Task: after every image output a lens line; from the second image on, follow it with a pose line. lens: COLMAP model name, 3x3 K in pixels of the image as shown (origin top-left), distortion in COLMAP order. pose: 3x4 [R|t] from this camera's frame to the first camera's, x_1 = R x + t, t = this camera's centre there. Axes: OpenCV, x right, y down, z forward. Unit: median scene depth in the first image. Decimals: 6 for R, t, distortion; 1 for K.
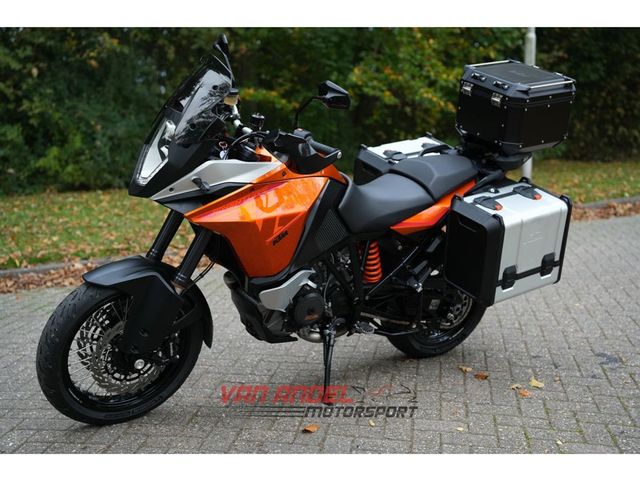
lens RADIAL K [[912.3, 0, 317.3], [0, 912.3, 241.3], [0, 0, 1]] dist [-0.119241, 1.177380]
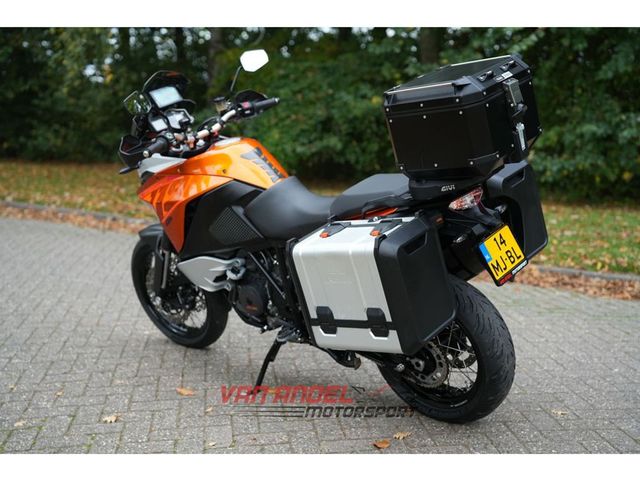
lens RADIAL K [[912.3, 0, 317.3], [0, 912.3, 241.3], [0, 0, 1]] dist [-0.119241, 1.177380]
pose [[0.189548, 0.142937, -0.971412, 1.017509], [-0.158542, 0.980820, 0.113386, -0.125037], [0.968987, 0.132517, 0.208574, 0.811830]]
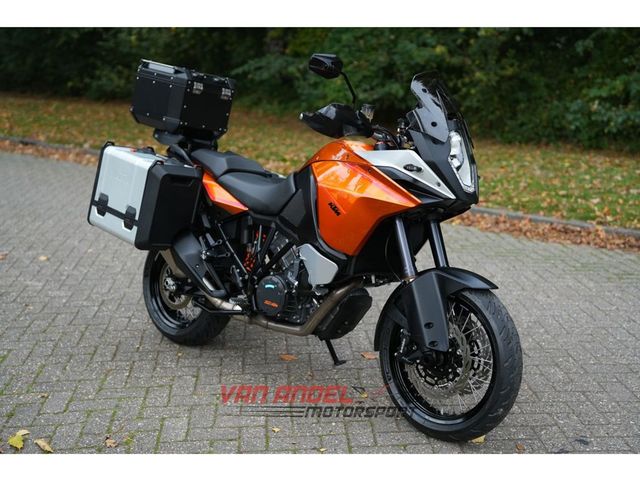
lens RADIAL K [[912.3, 0, 317.3], [0, 912.3, 241.3], [0, 0, 1]] dist [-0.119241, 1.177380]
pose [[0.138368, 0.218900, -0.965887, 1.069934], [-0.161011, 0.967265, 0.196147, -0.166342], [0.977205, 0.128378, 0.169084, 0.754620]]
